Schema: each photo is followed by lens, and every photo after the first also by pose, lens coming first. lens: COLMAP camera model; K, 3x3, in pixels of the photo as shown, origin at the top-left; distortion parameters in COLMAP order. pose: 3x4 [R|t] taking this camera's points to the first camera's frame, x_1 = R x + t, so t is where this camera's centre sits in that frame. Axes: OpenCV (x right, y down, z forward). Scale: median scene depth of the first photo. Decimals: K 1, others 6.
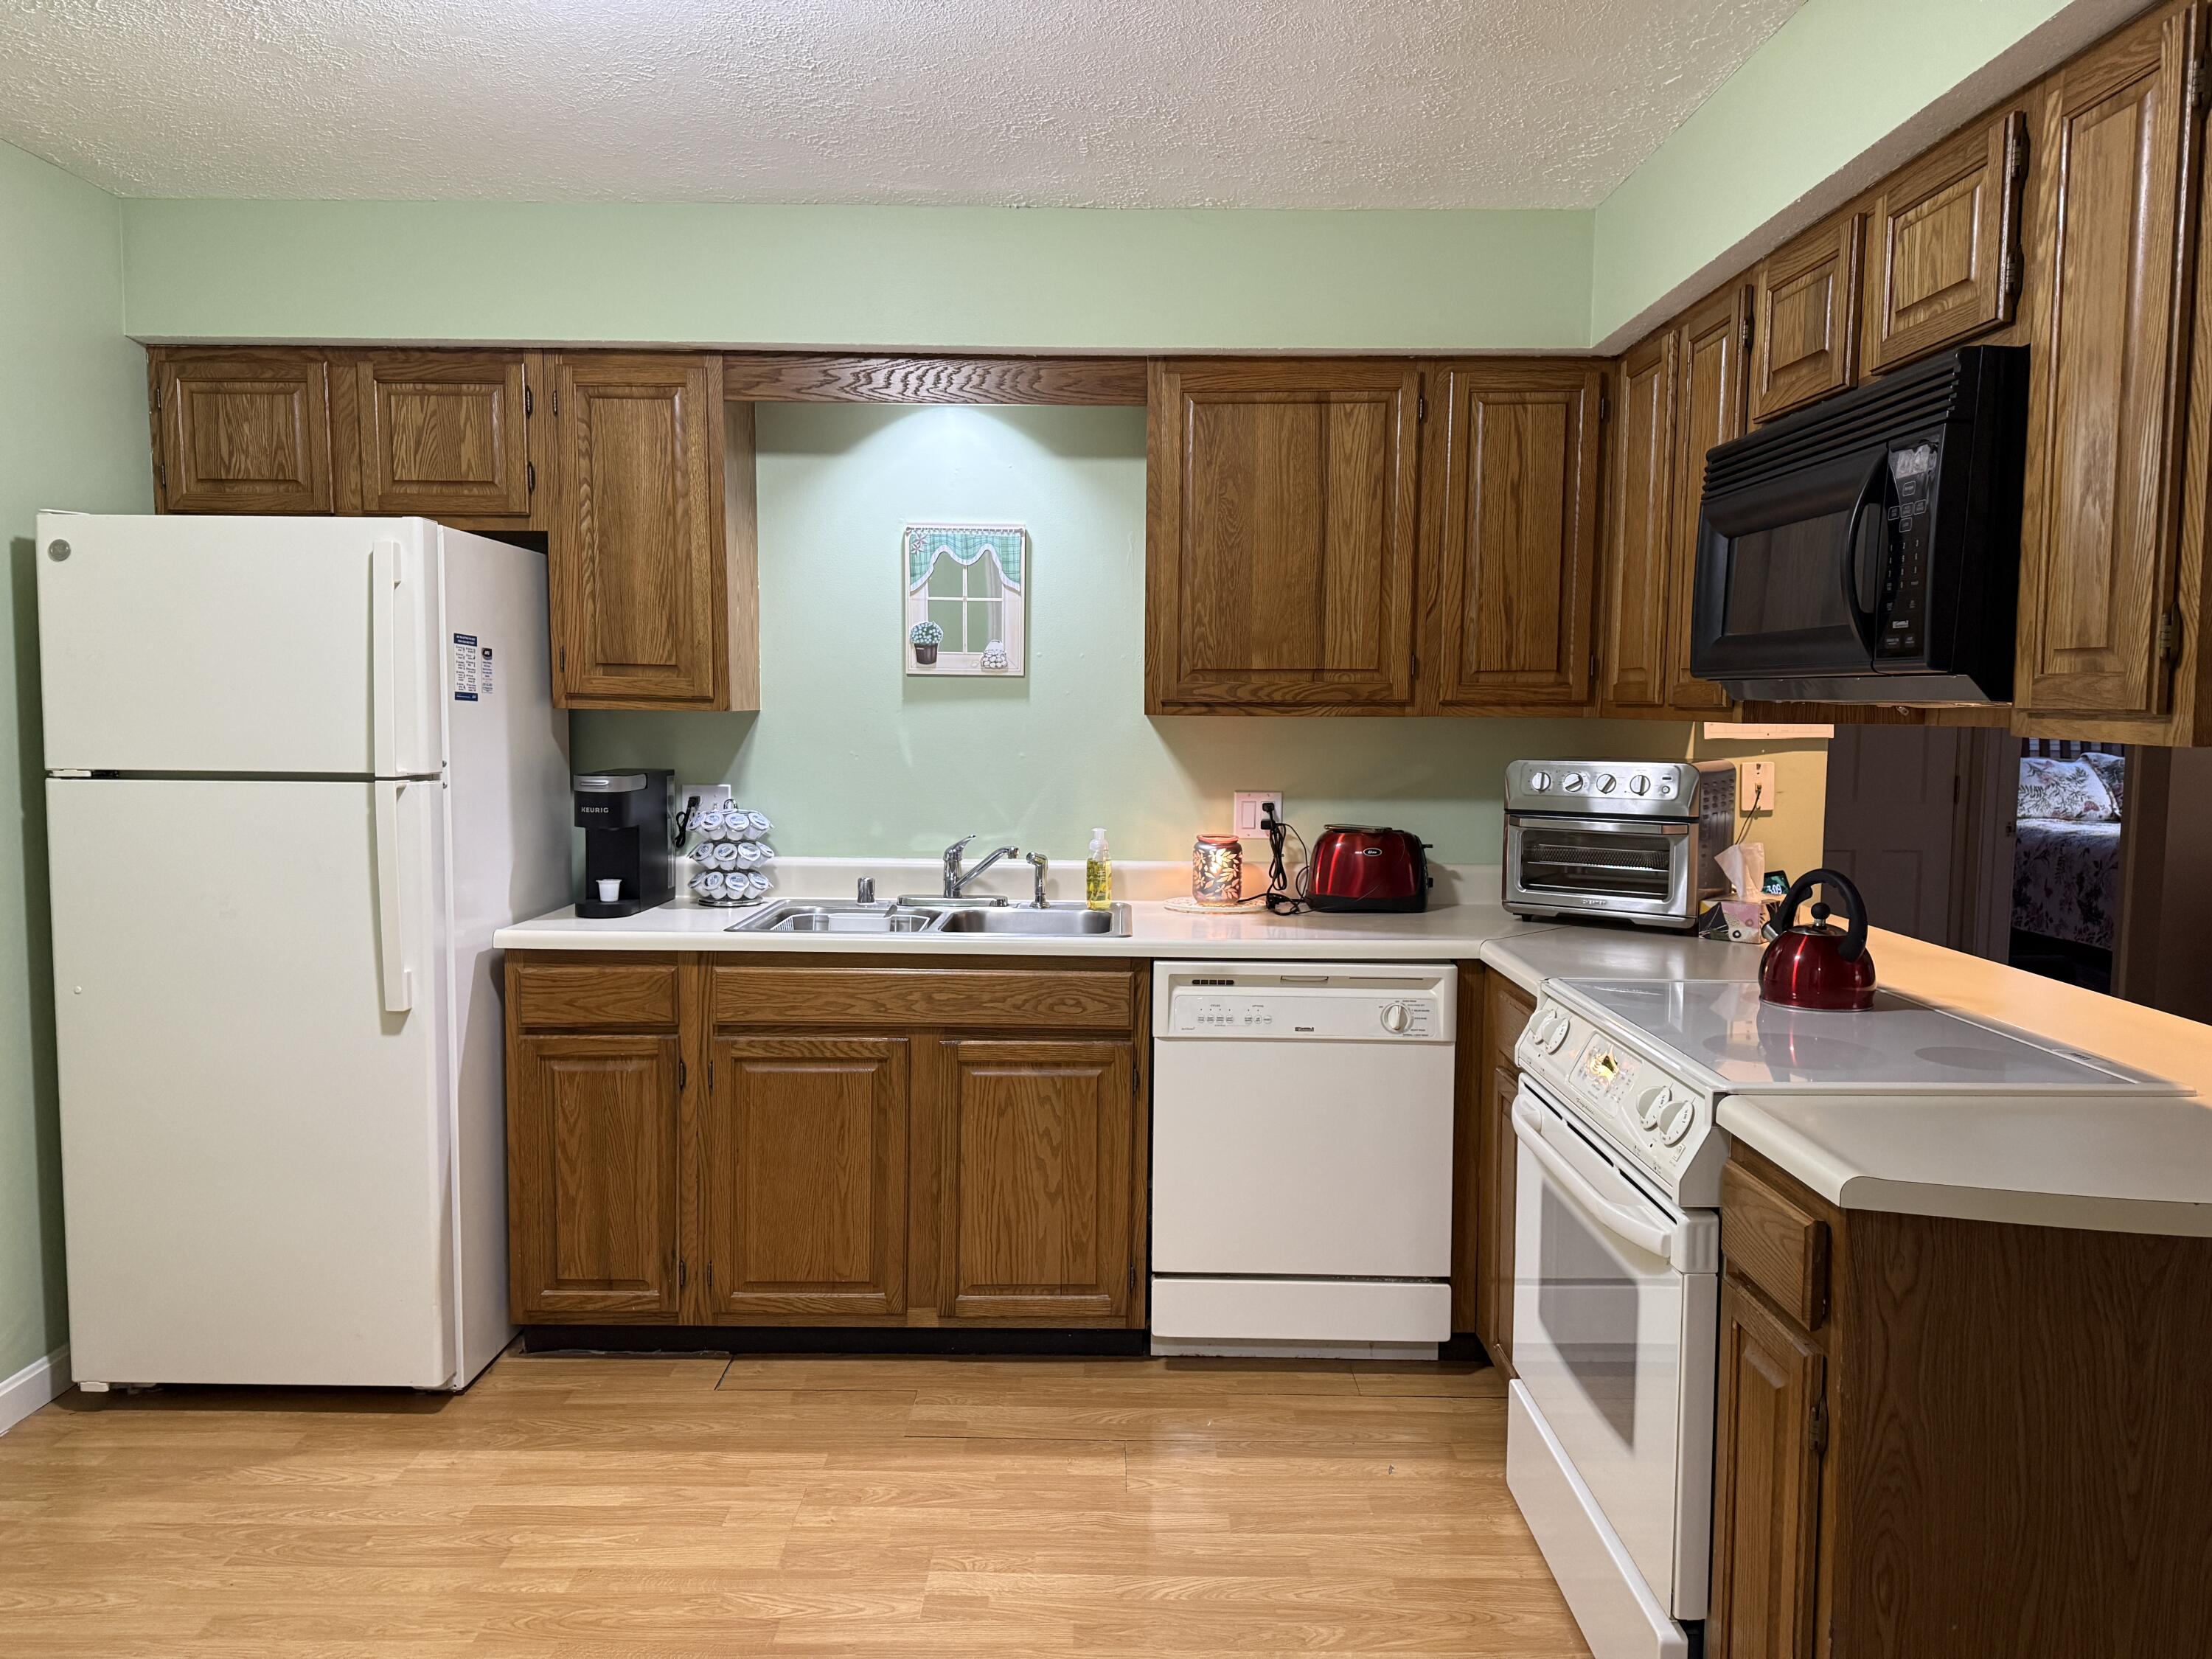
lens RADIAL K [[1553.9, 0, 1112.0], [0, 1553.9, 832.9], [0, 0, 1]] dist [0.116483, -0.176348]
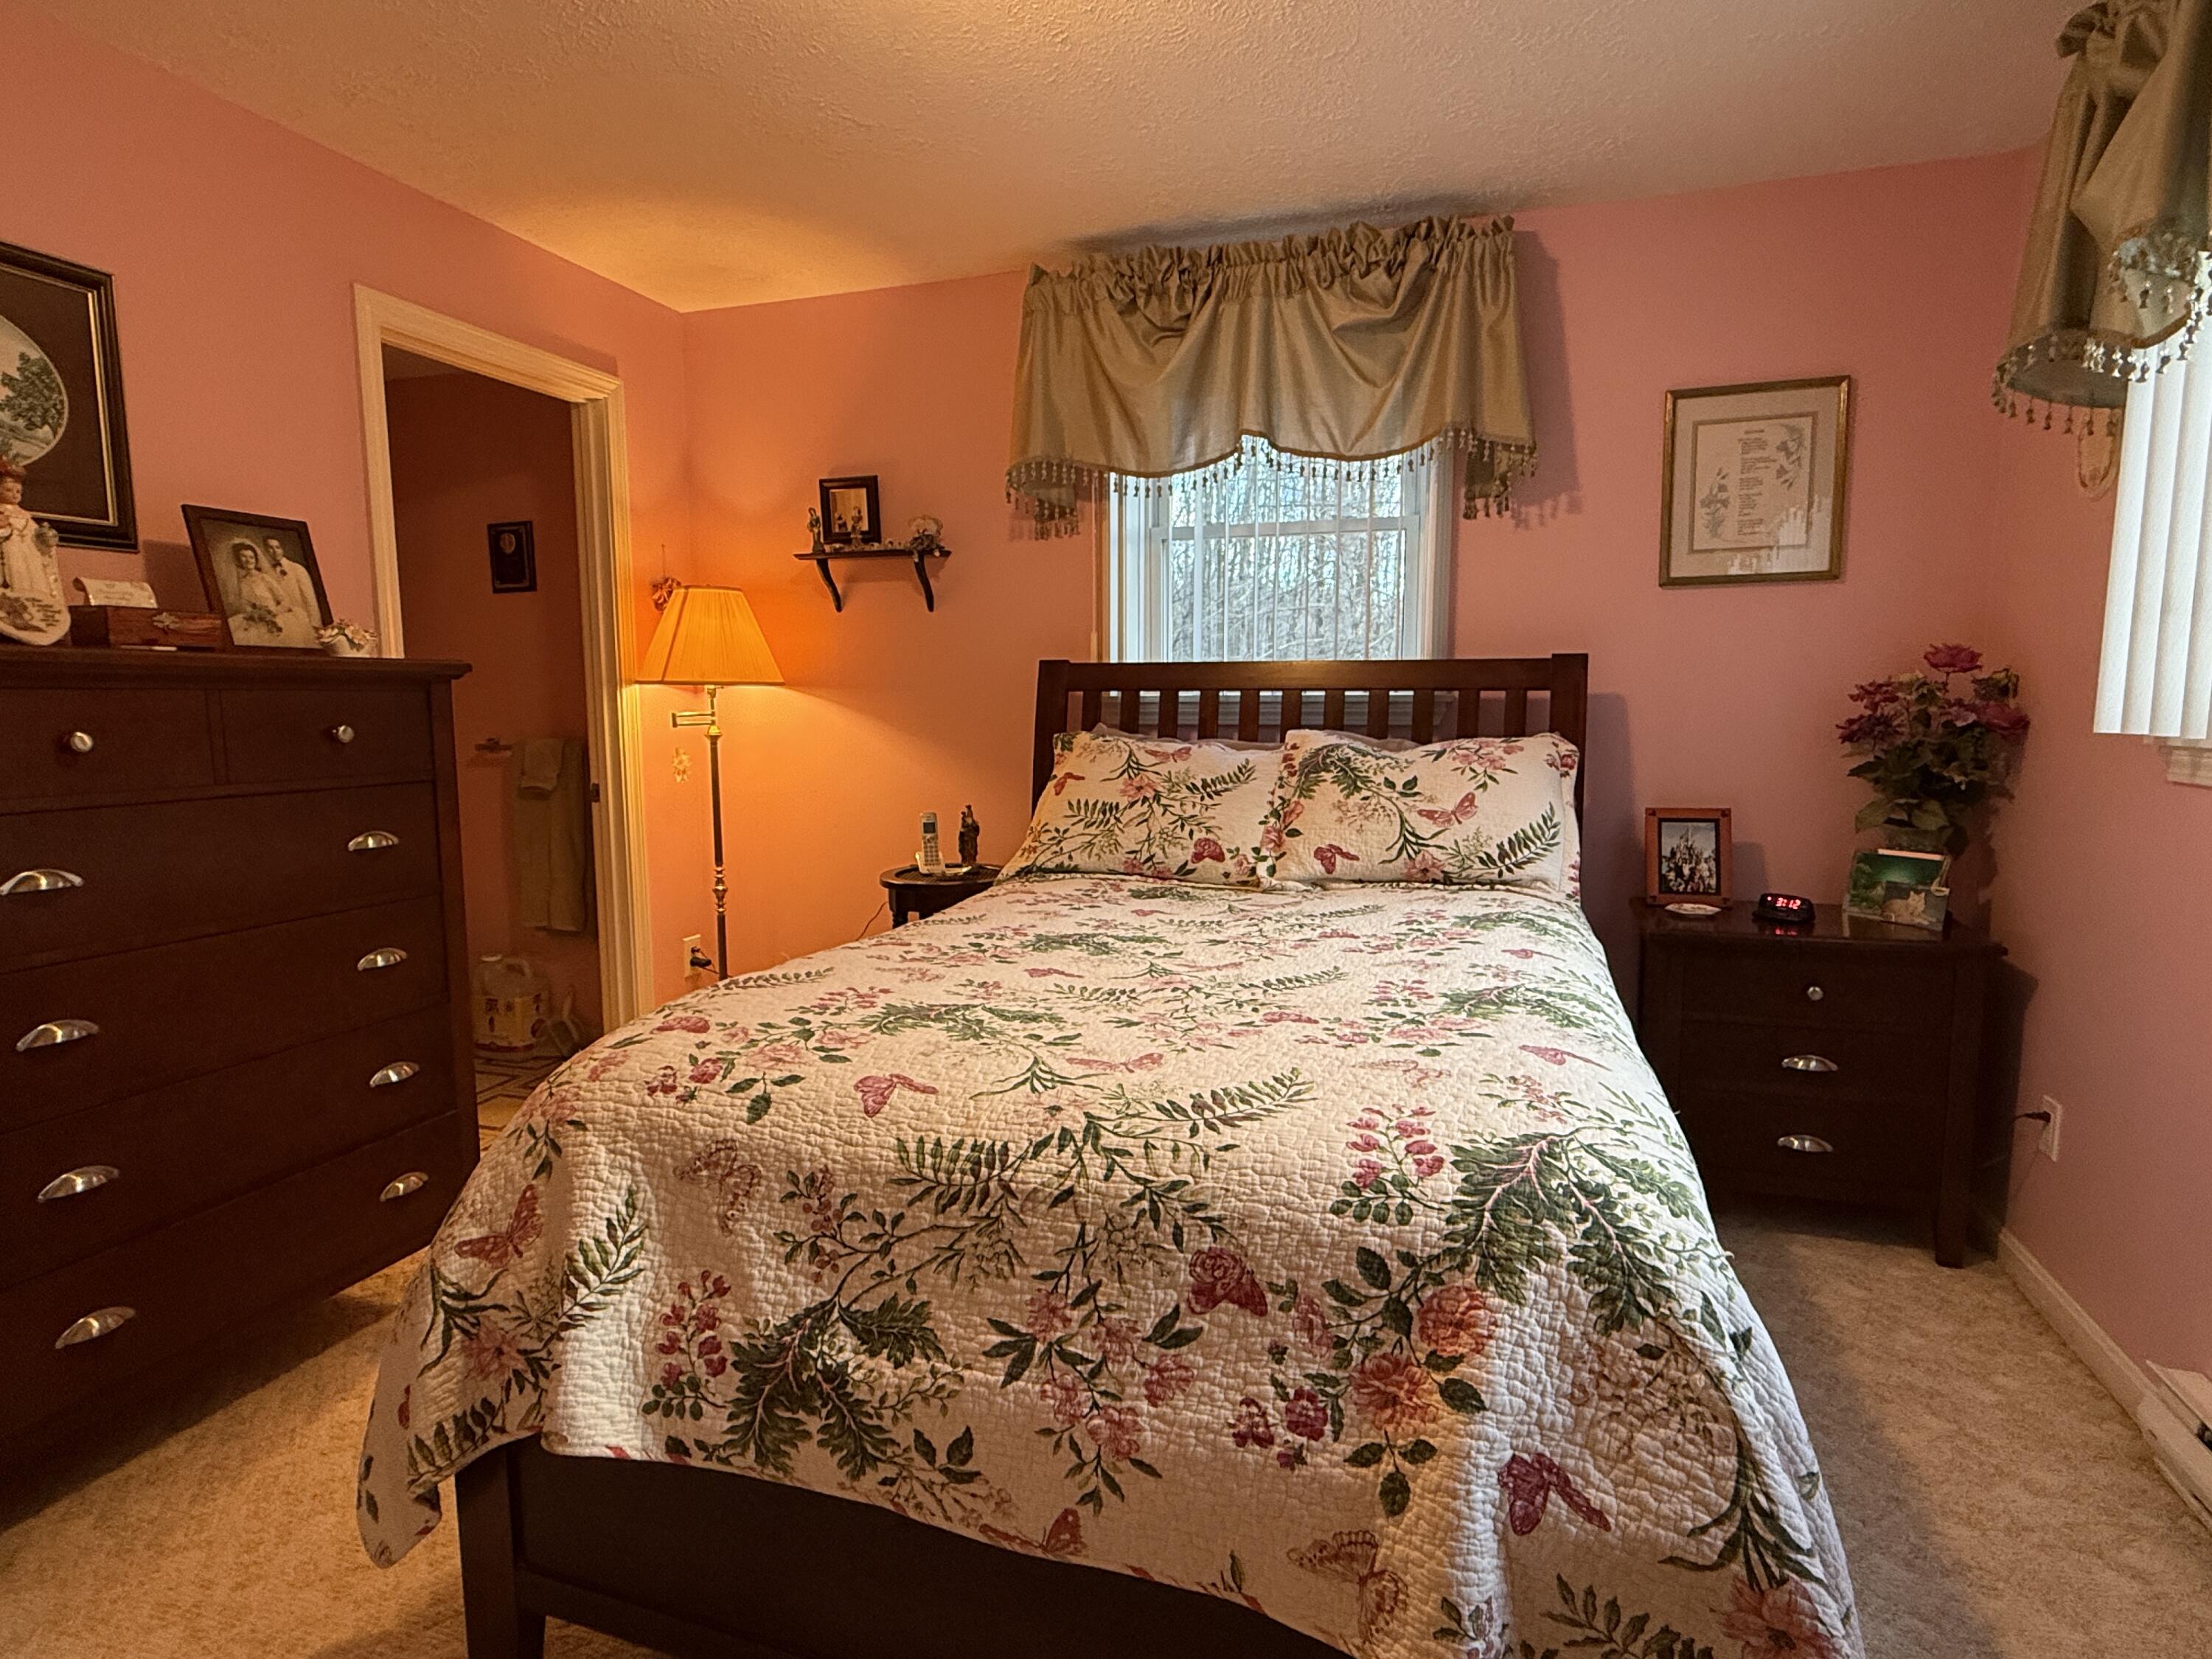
lens RADIAL K [[1180.1, 0, 1101.0], [0, 1180.1, 832.1], [0, 0, 1]] dist [0.002944, -0.000152]
pose [[0.951598, 0.023348, -0.306456, 0.753769], [-0.012298, 0.999204, 0.037940, -0.037368], [0.307098, -0.032335, 0.951128, 0.730499]]
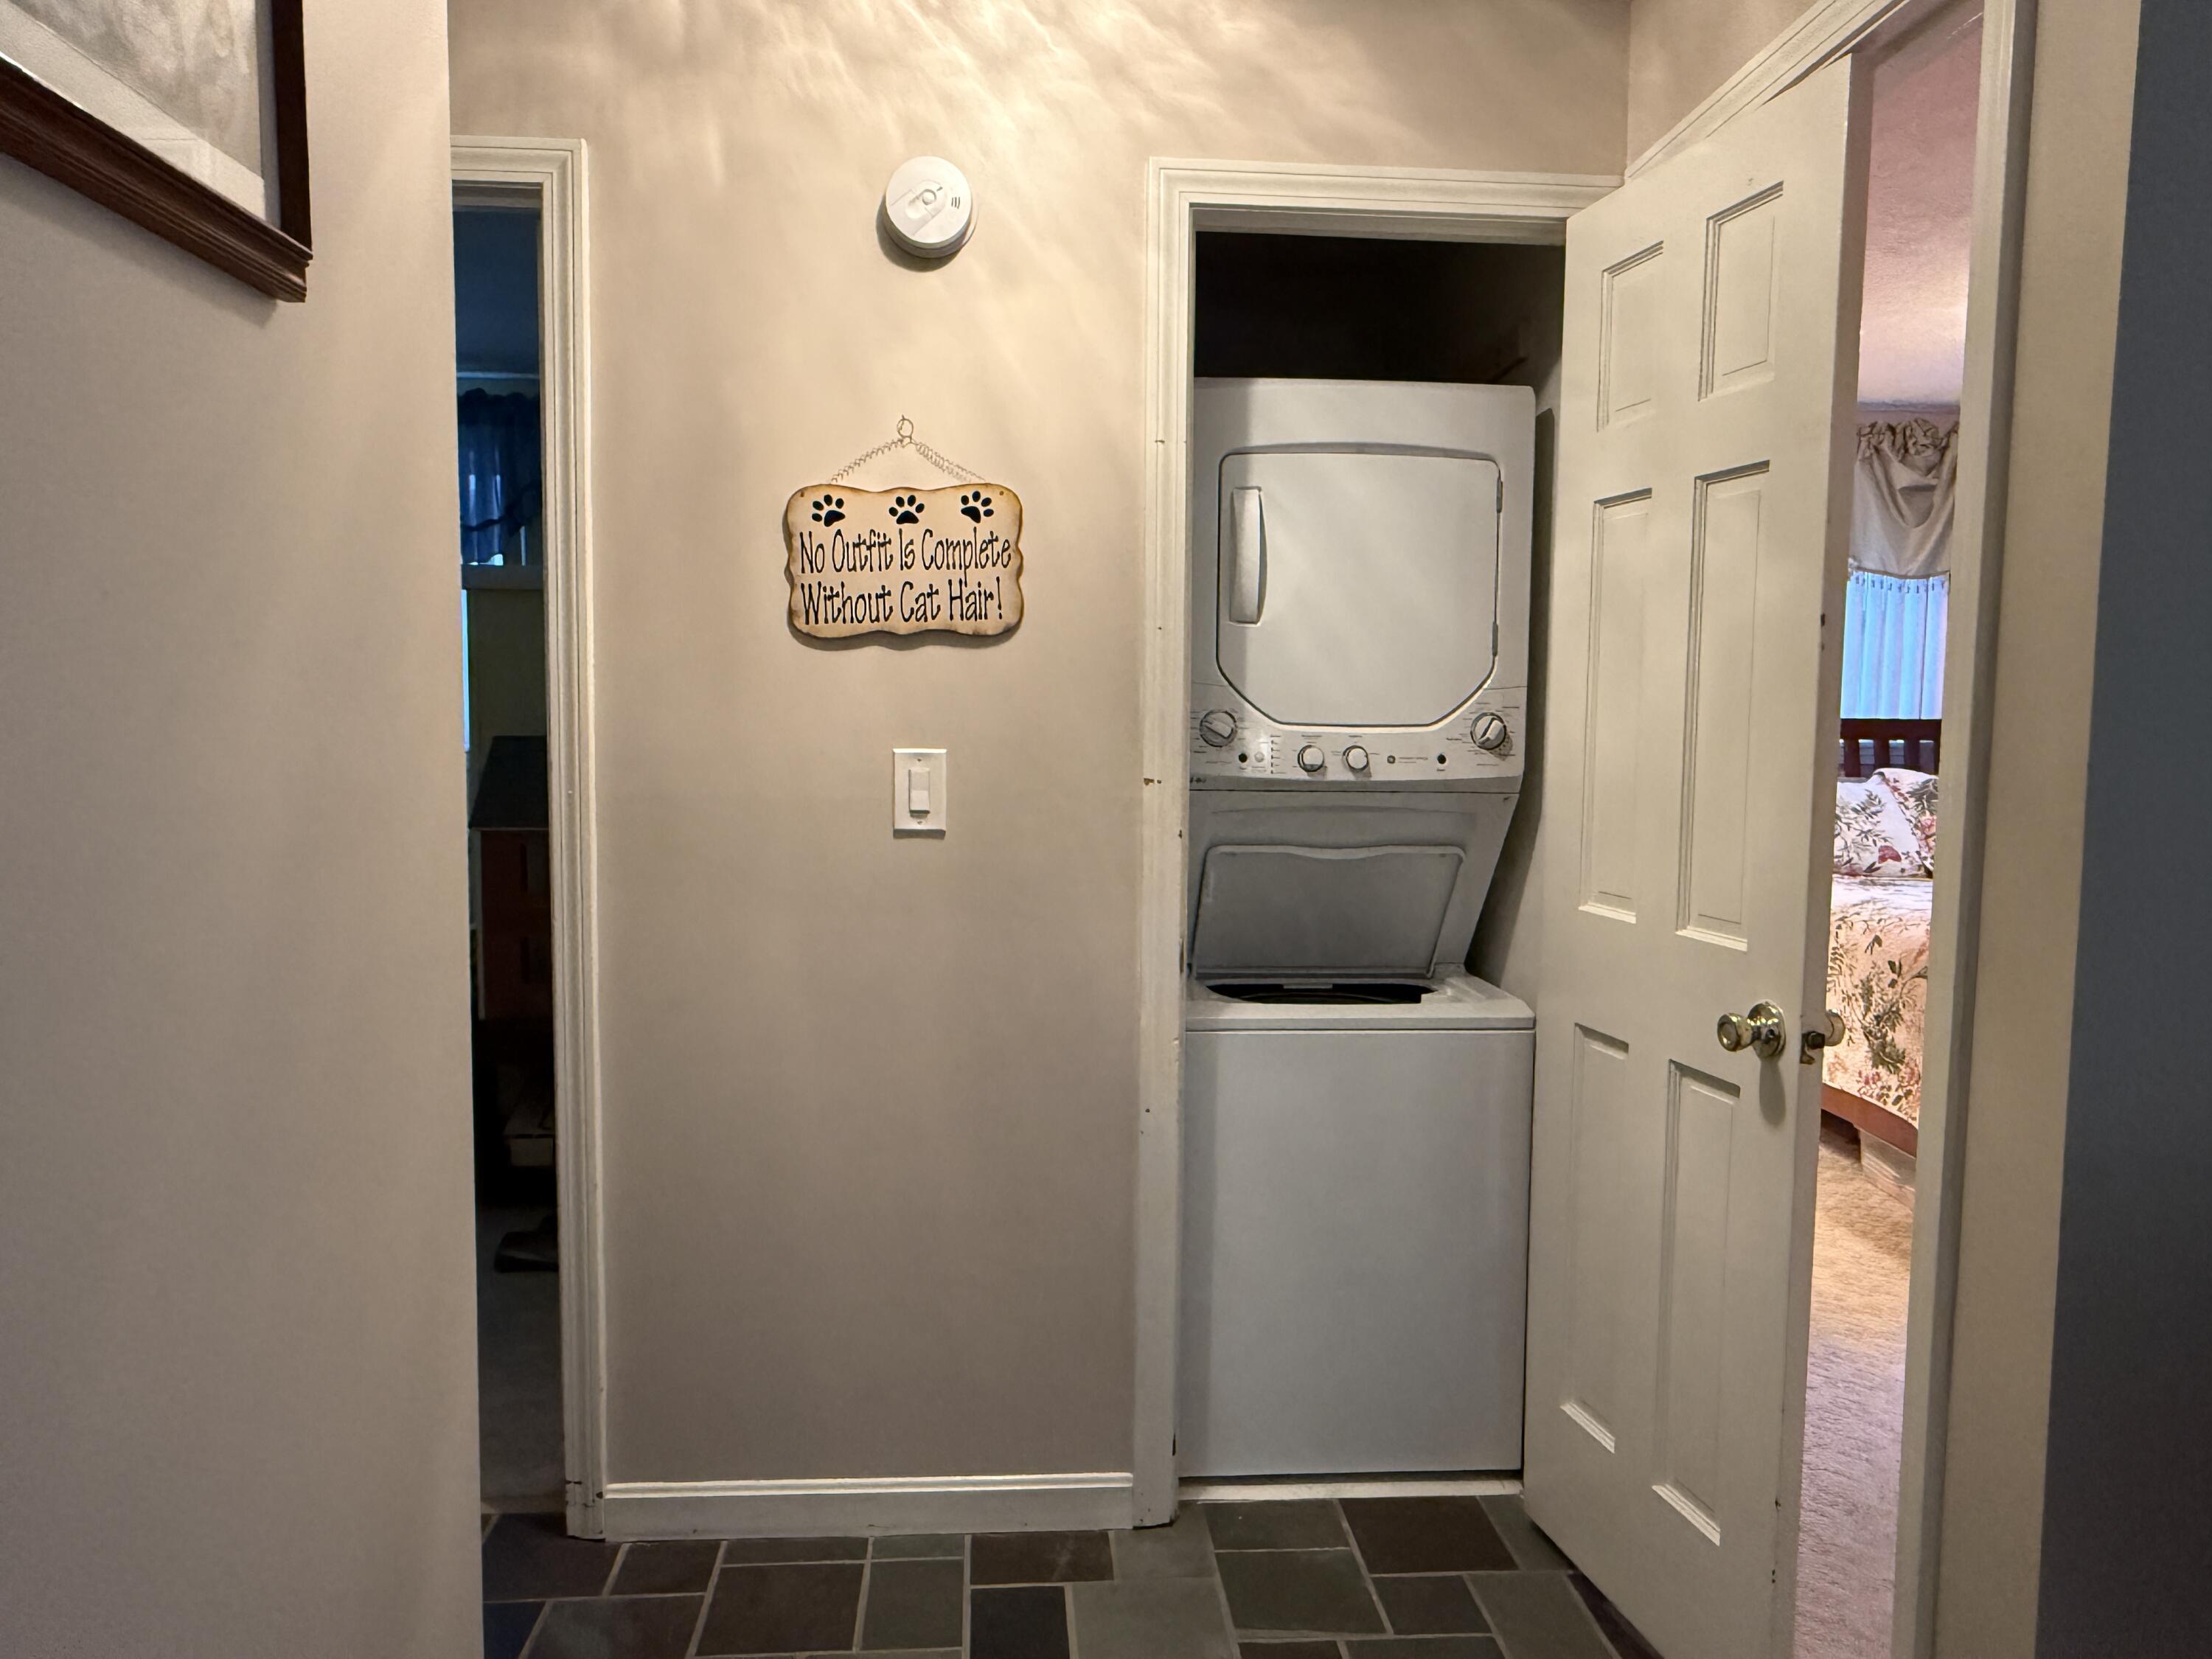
lens RADIAL K [[1509.1, 0, 1106.0], [0, 1509.1, 829.5], [0, 0, 1]] dist [0.003570, 0.000447]
pose [[0.997856, -0.003844, 0.065334, 0.285262], [0.003780, 0.999992, 0.001105, -0.031008], [-0.065338, -0.000856, 0.997863, 0.446267]]
